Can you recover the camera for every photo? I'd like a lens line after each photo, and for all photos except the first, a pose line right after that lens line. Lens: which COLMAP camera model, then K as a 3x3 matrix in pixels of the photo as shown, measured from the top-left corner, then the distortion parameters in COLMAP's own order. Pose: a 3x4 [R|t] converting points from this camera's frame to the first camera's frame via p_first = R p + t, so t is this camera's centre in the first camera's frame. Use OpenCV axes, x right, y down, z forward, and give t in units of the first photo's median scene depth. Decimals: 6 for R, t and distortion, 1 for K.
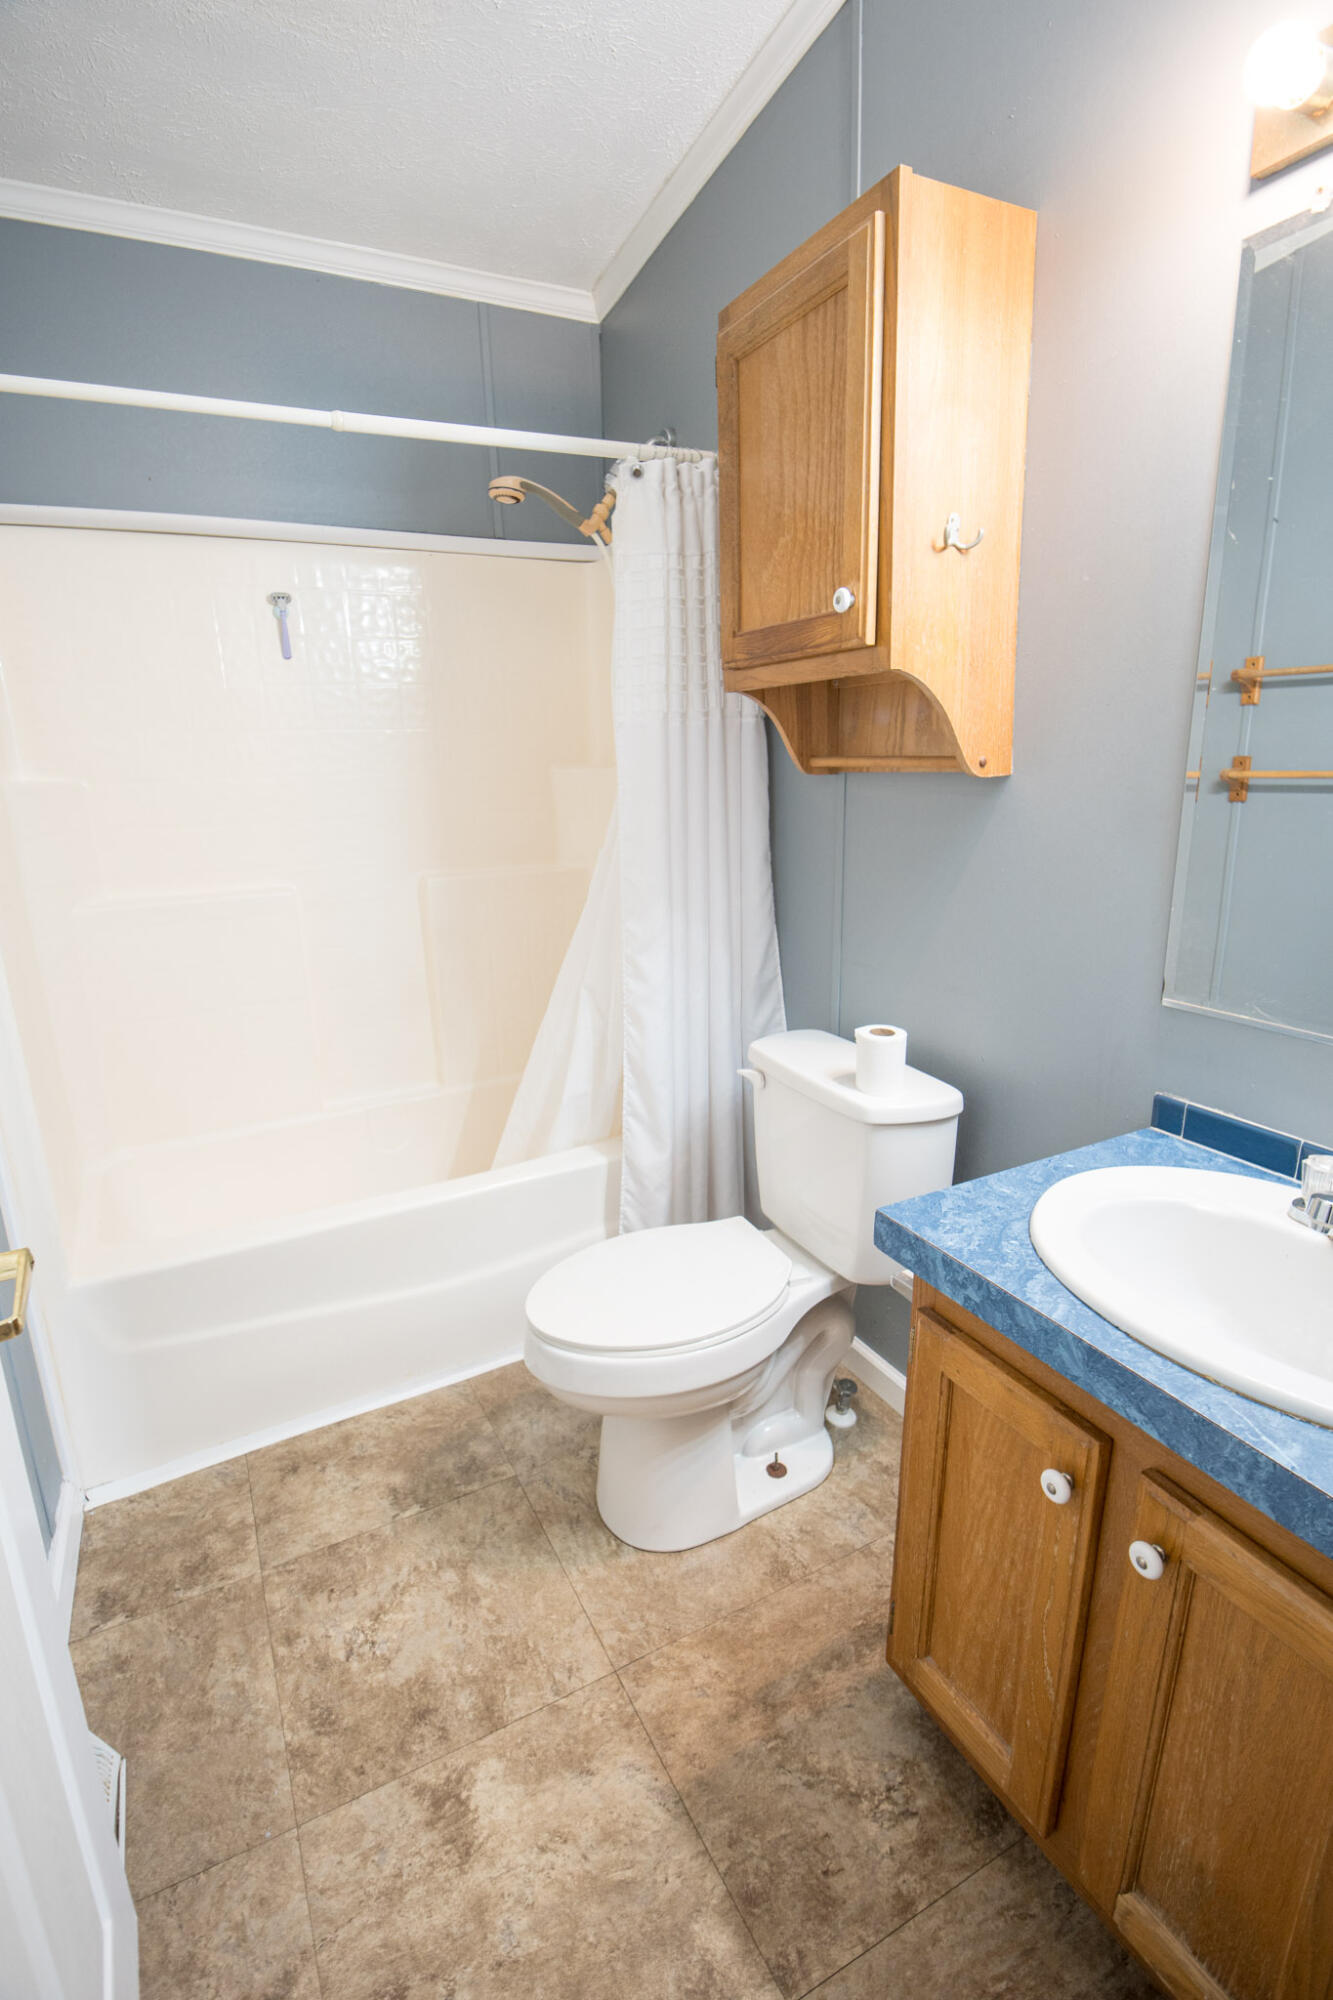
lens RADIAL K [[953.5, 0, 678.8], [0, 953.5, 1005.9], [0, 0, 1]] dist [0.006392, -0.009112]
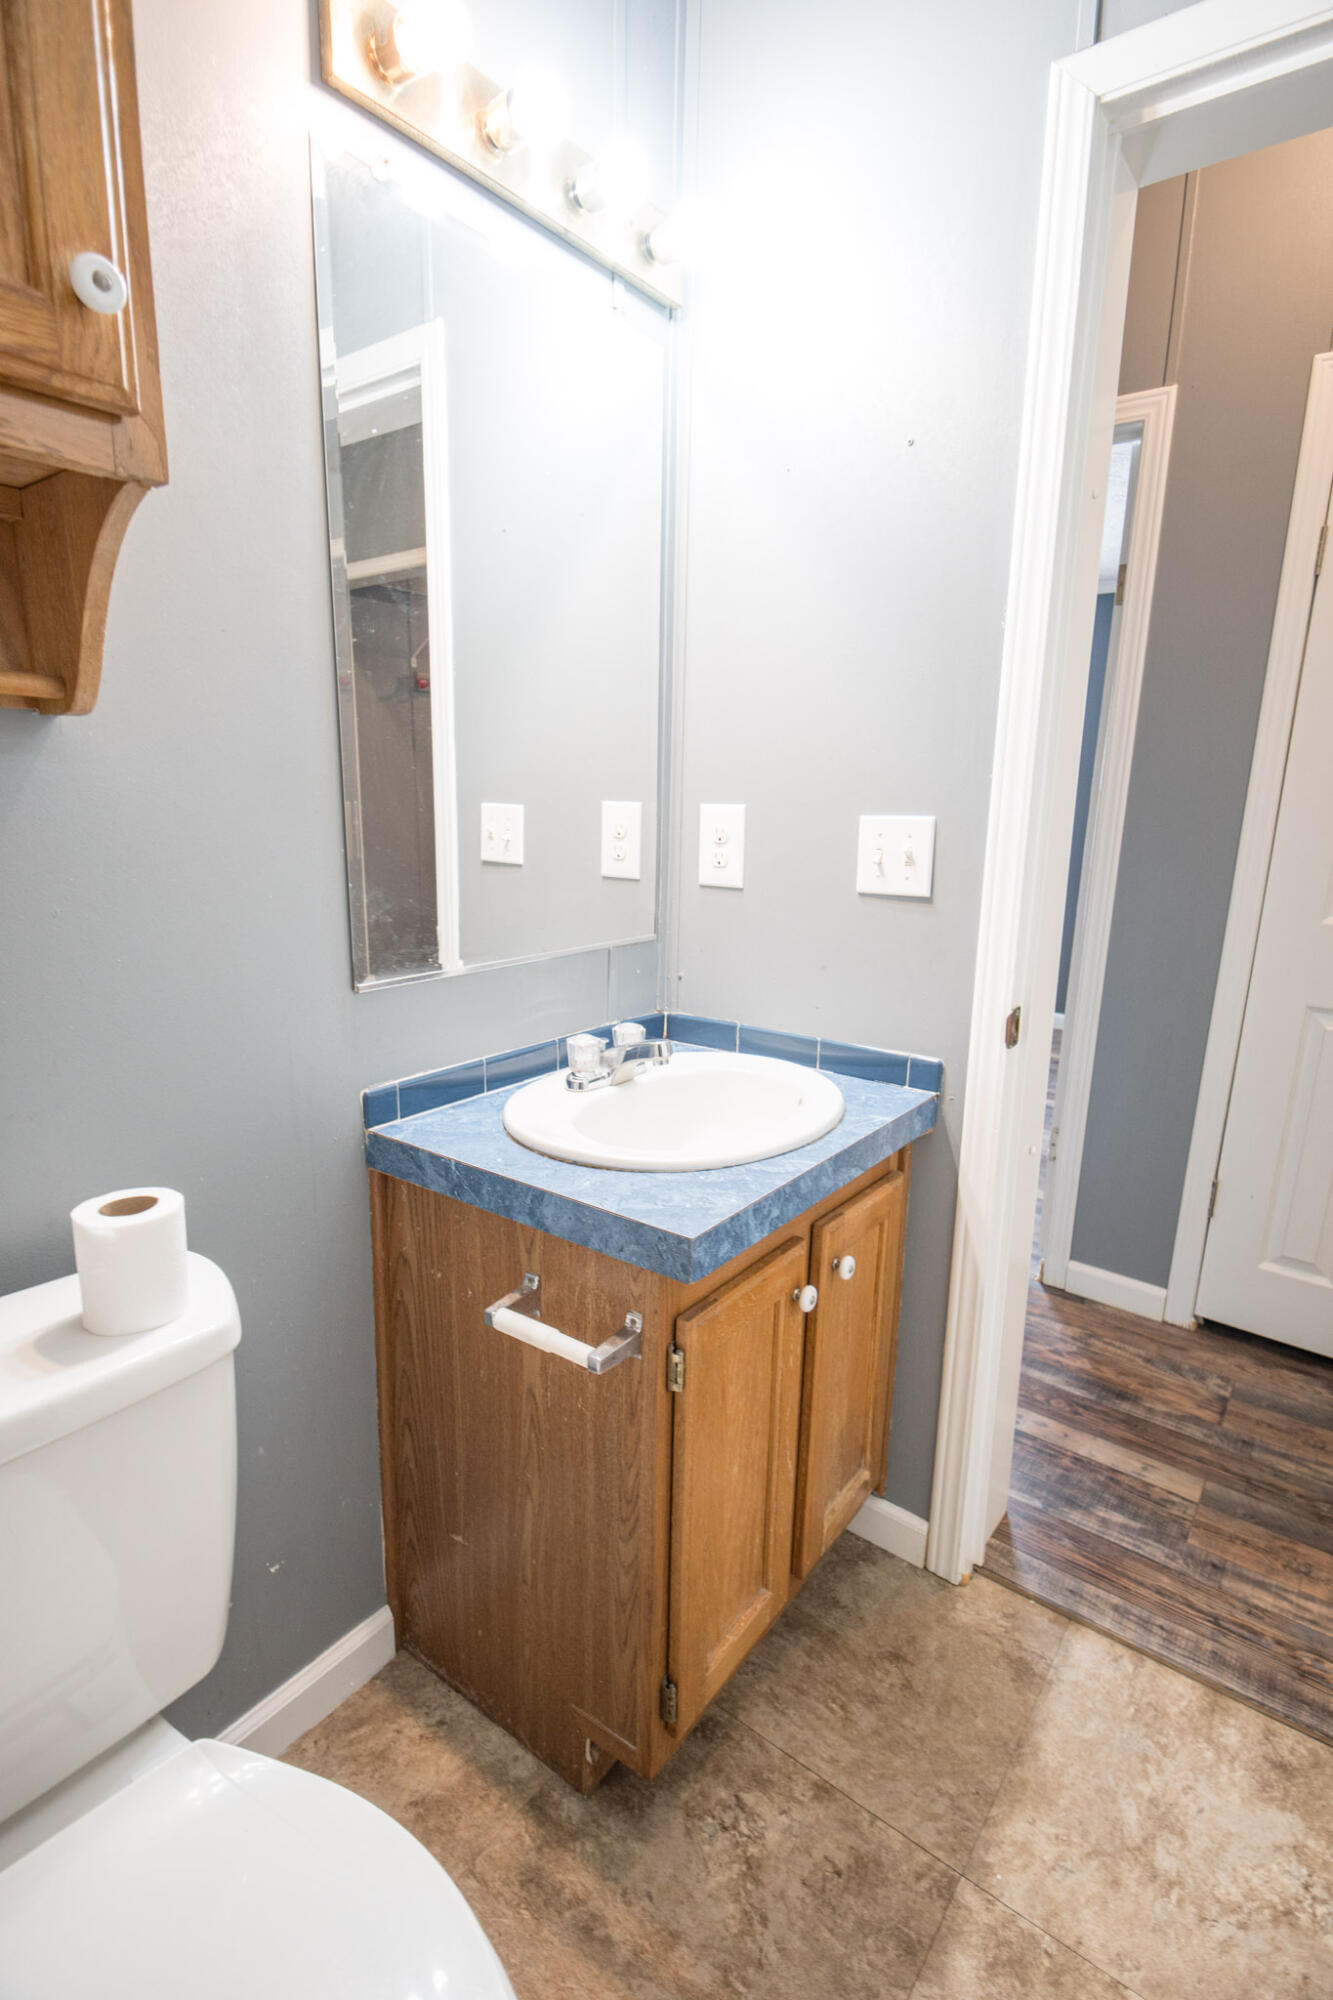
lens RADIAL K [[953.5, 0, 663.9], [0, 953.5, 989.9], [0, 0, 1]] dist [0.006392, -0.009112]
pose [[-0.406324, -0.177798, 0.896263, -0.454554], [0.230171, 0.929338, 0.288708, -0.217158], [-0.884263, 0.323603, -0.336689, 1.149084]]
